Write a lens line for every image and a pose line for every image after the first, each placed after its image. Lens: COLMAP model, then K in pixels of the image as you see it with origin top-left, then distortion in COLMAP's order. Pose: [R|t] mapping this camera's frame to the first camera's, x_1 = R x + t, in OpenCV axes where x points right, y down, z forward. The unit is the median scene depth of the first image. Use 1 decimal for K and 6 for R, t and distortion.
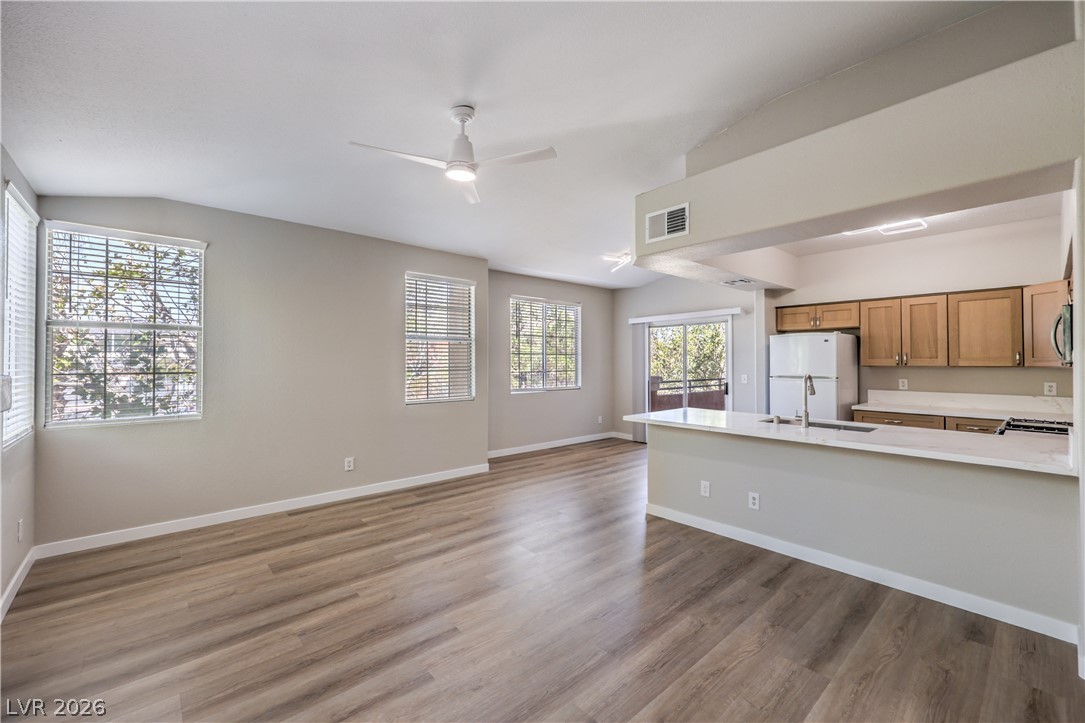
lens RADIAL K [[445.0, 0, 546.3], [0, 445.0, 362.1], [0, 0, 1]] dist [-0.001737, -0.000593]
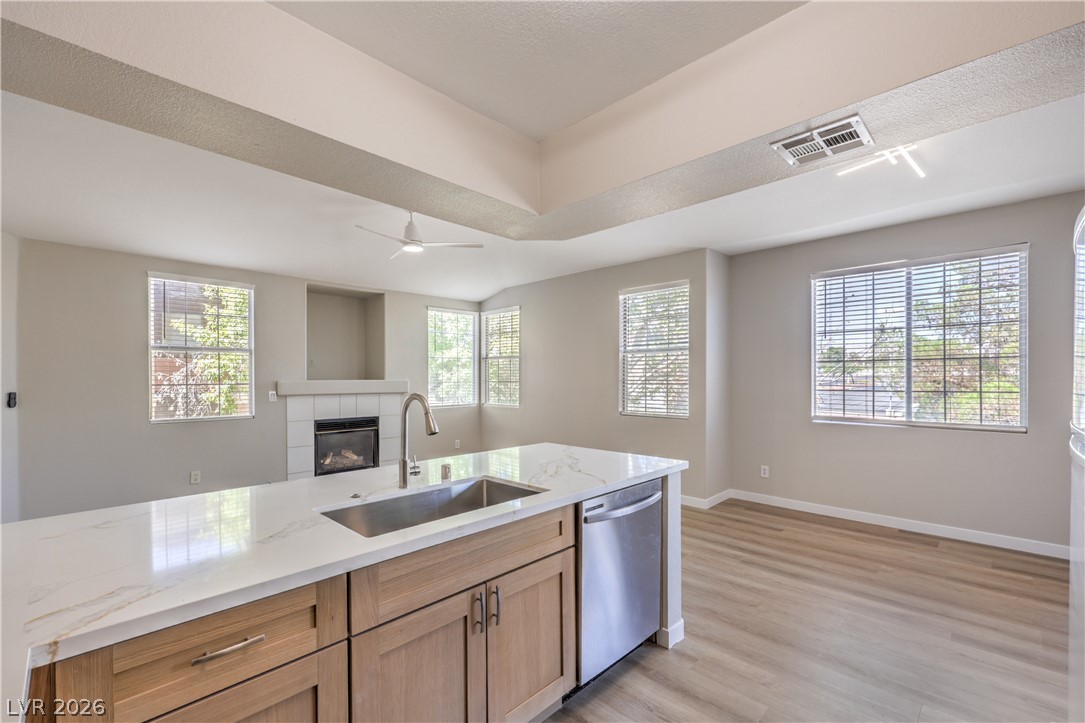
lens RADIAL K [[451.5, 0, 552.1], [0, 451.5, 388.8], [0, 0, 1]] dist [-0.002423, 0.000438]
pose [[0.079946, 0.025172, -0.996481, 0.873408], [0.000962, 0.999679, 0.025330, 0.006821], [0.996799, -0.002984, 0.079896, 0.857590]]
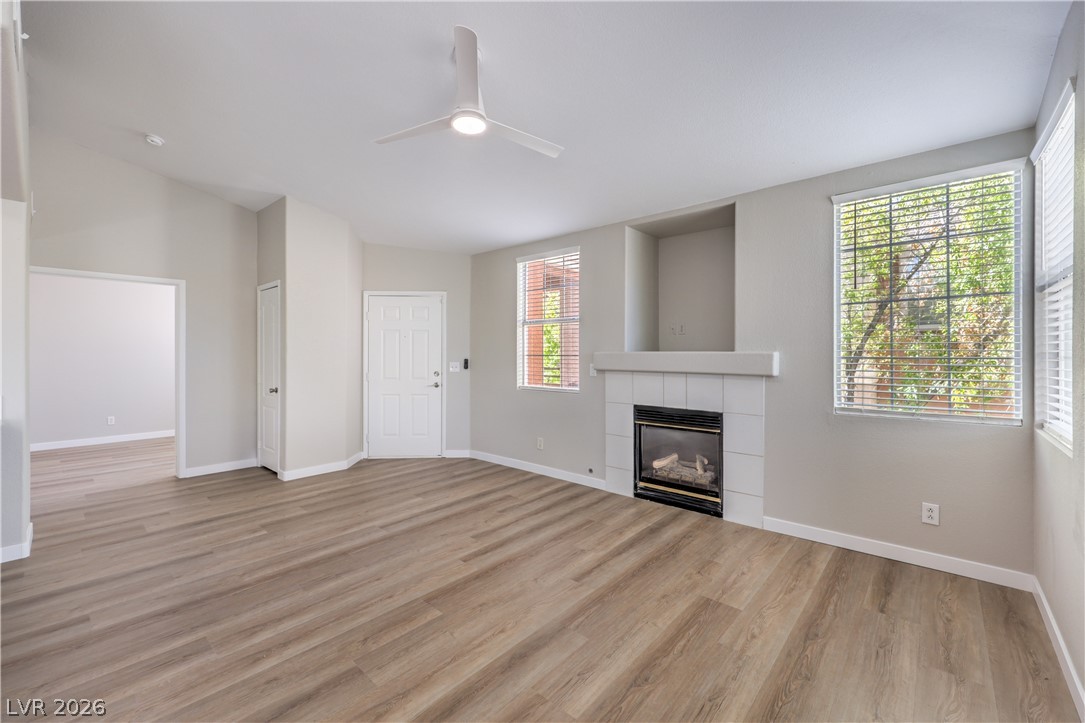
lens RADIAL K [[445.0, 0, 554.8], [0, 445.0, 359.9], [0, 0, 1]] dist [-0.001737, -0.000593]
pose [[-0.990799, 0.003930, -0.135287, -0.153154], [0.001207, 0.999795, 0.020201, 0.012150], [0.135339, 0.019852, -0.990600, 1.197053]]
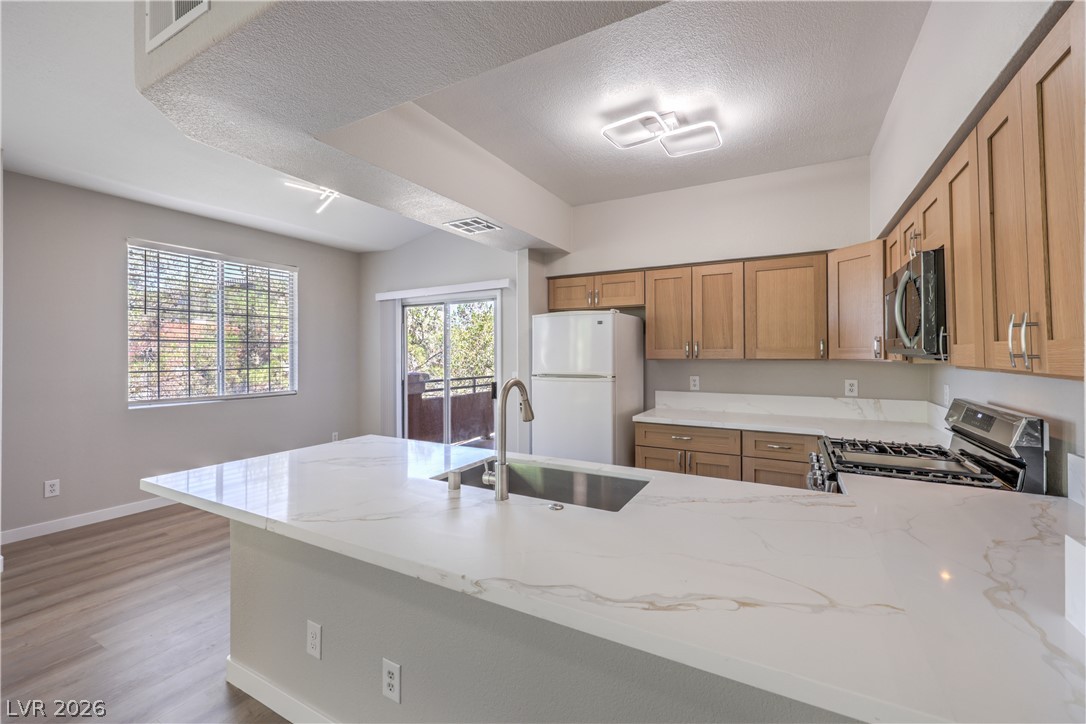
lens RADIAL K [[445.4, 0, 538.4], [0, 445.4, 358.4], [0, 0, 1]] dist [-0.001737, -0.000593]
pose [[0.945631, -0.001366, 0.325238, 0.349533], [-0.000507, 0.999984, 0.005673, 0.003876], [-0.325240, -0.005529, 0.945615, 0.422463]]
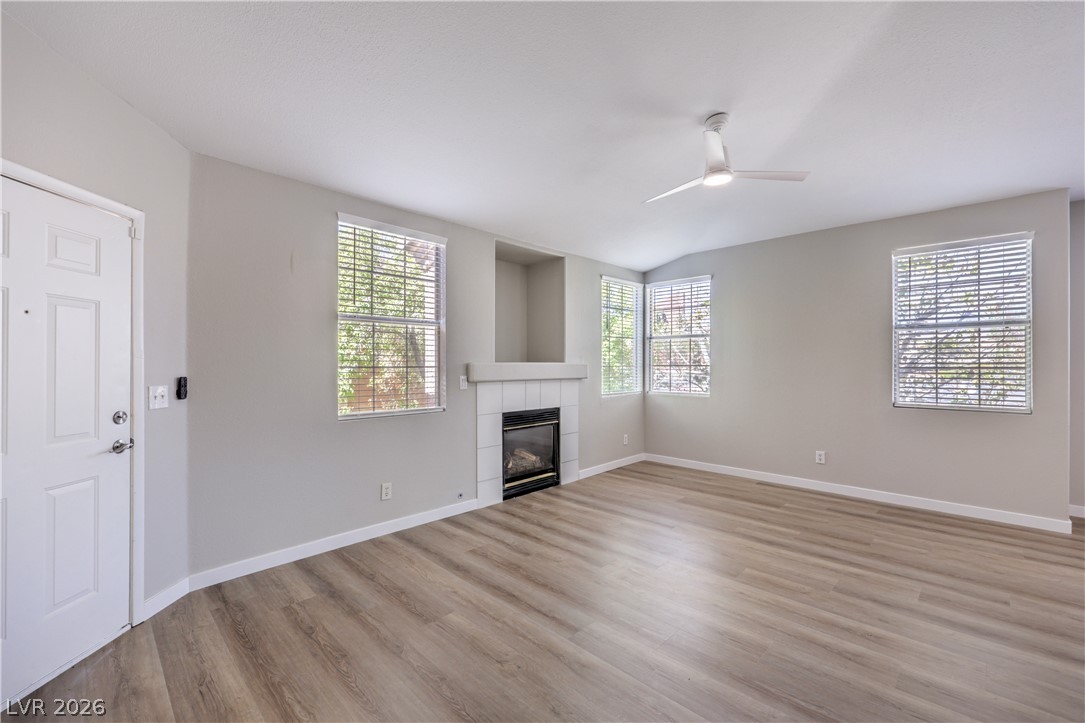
lens RADIAL K [[445.0, 0, 555.8], [0, 445.0, 360.8], [0, 0, 1]] dist [-0.001737, -0.000593]
pose [[0.085027, -0.006281, -0.996359, 0.545054], [-0.001385, 0.999978, -0.006422, 0.017175], [0.996378, 0.001926, 0.085017, 0.325621]]
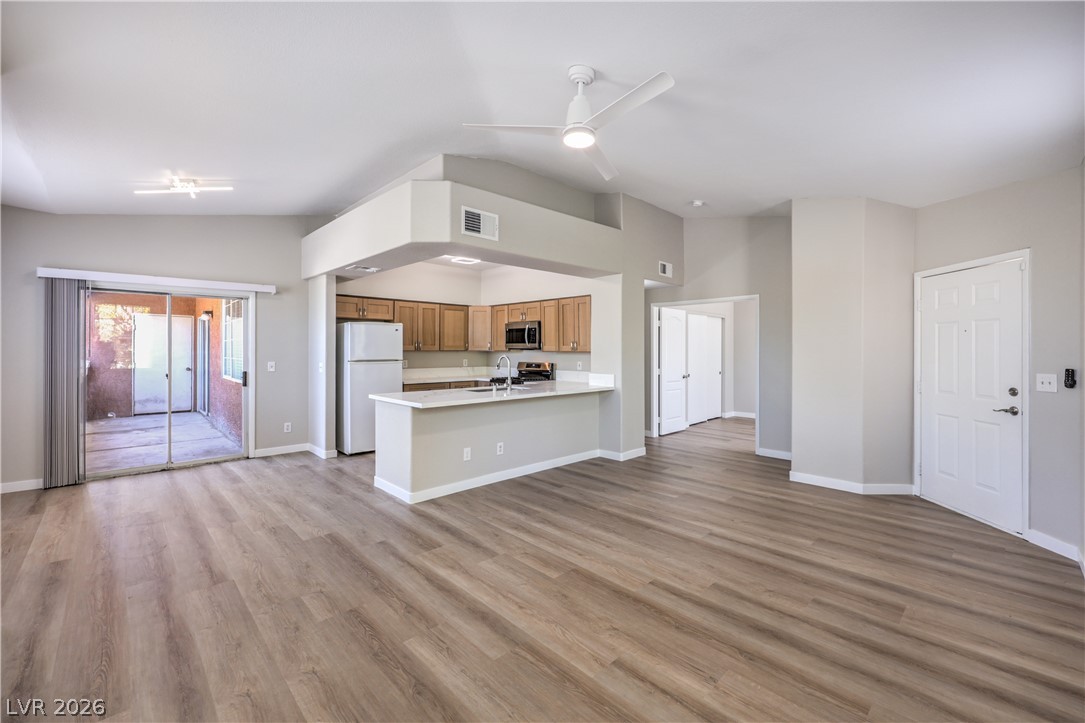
lens RADIAL K [[451.5, 0, 550.8], [0, 451.5, 352.3], [0, 0, 1]] dist [-0.002423, 0.000438]
pose [[-0.046033, -0.006012, 0.998922, -0.710061], [-0.000169, 0.999982, 0.006010, 0.006327], [-0.998940, 0.000108, -0.046033, 0.699448]]
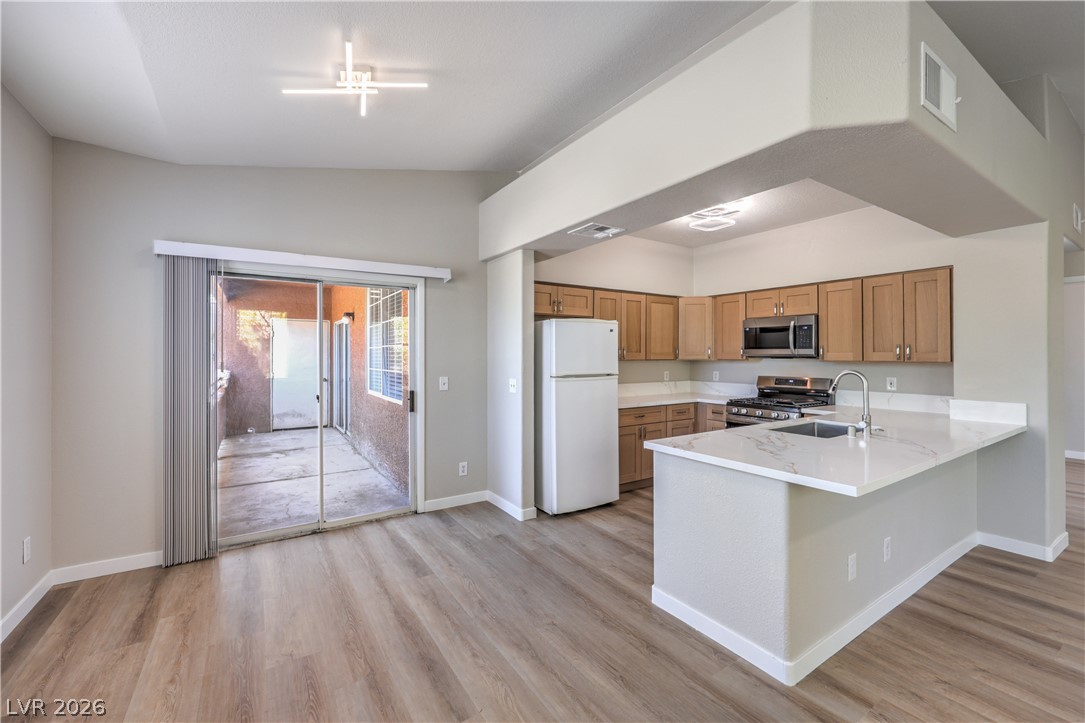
lens RADIAL K [[445.0, 0, 548.5], [0, 445.0, 358.8], [0, 0, 1]] dist [-0.001737, -0.000593]
pose [[0.137193, -0.007286, 0.990518, -0.241052], [0.002764, 0.999972, 0.006973, -0.001025], [-0.990541, 0.001781, 0.137209, 1.112404]]
